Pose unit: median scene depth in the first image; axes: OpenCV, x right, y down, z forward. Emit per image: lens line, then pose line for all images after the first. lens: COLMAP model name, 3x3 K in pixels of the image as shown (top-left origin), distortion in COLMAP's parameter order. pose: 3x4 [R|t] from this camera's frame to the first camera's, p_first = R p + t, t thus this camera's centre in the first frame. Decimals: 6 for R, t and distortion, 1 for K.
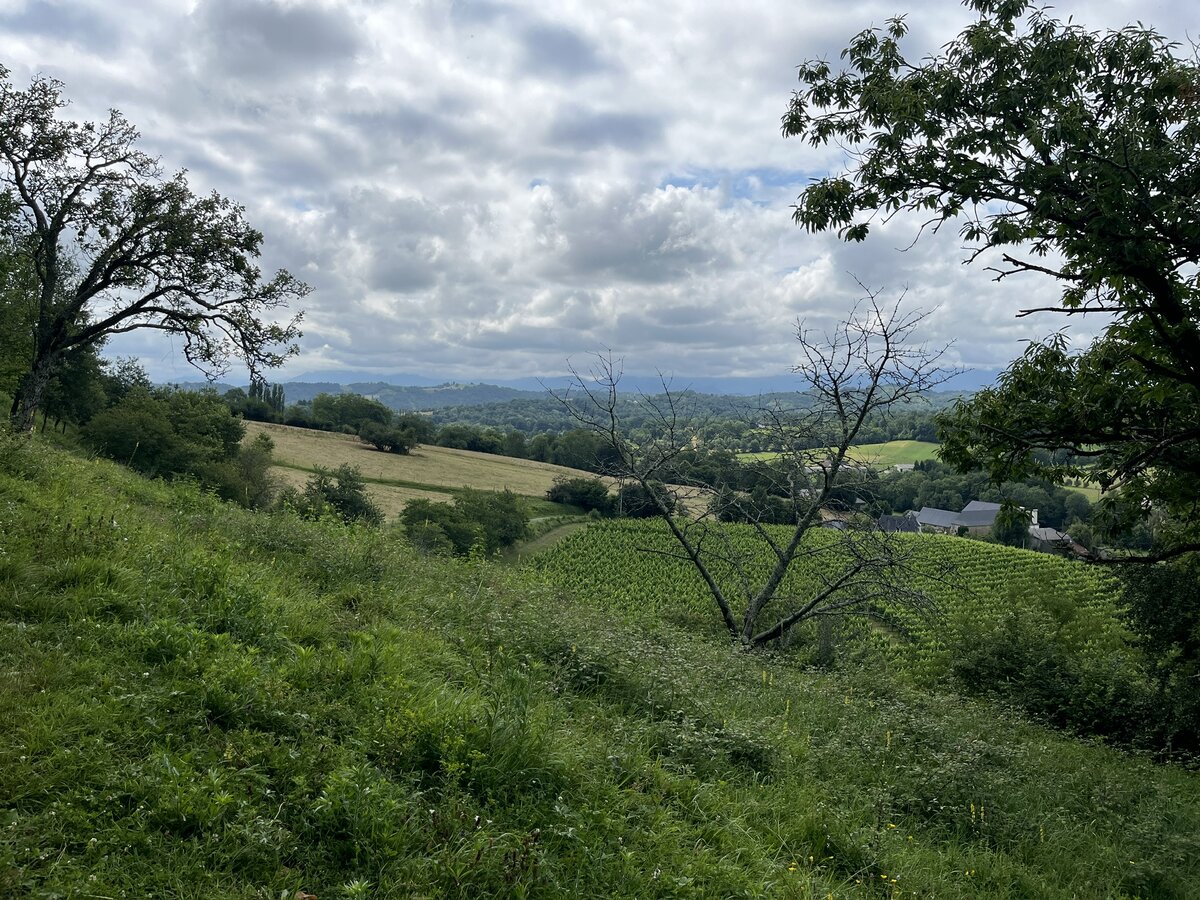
lens RADIAL K [[909.2, 0, 597.2], [0, 909.2, 448.5], [0, 0, 1]] dist [-0.006110, -0.001873]
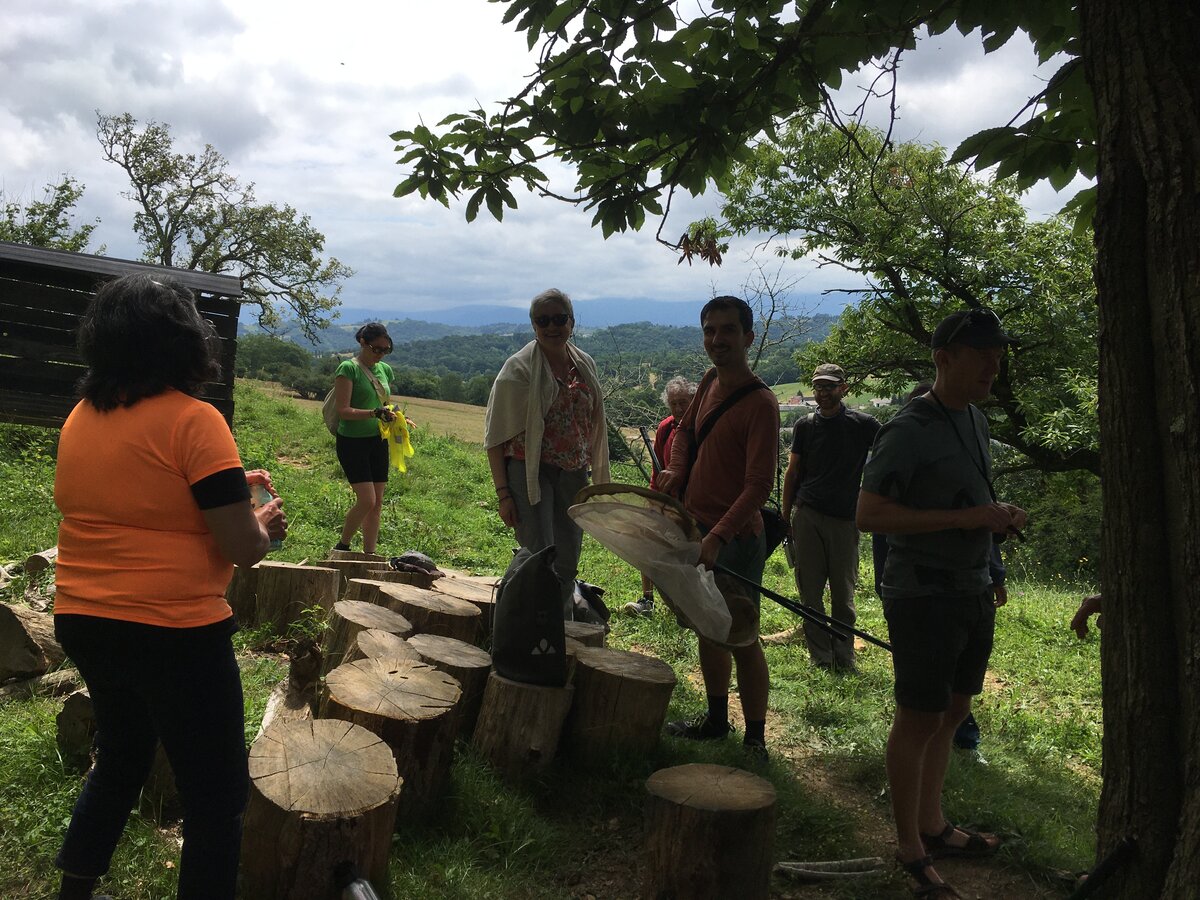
lens RADIAL K [[1038.6, 0, 601.6], [0, 1038.6, 455.4], [0, 0, 1]] dist [0.020842, 0.002319]
pose [[0.998006, -0.029529, 0.055793, -0.010150], [0.025955, 0.997630, 0.063720, 0.003166], [-0.057543, -0.062145, 0.996407, -0.168138]]
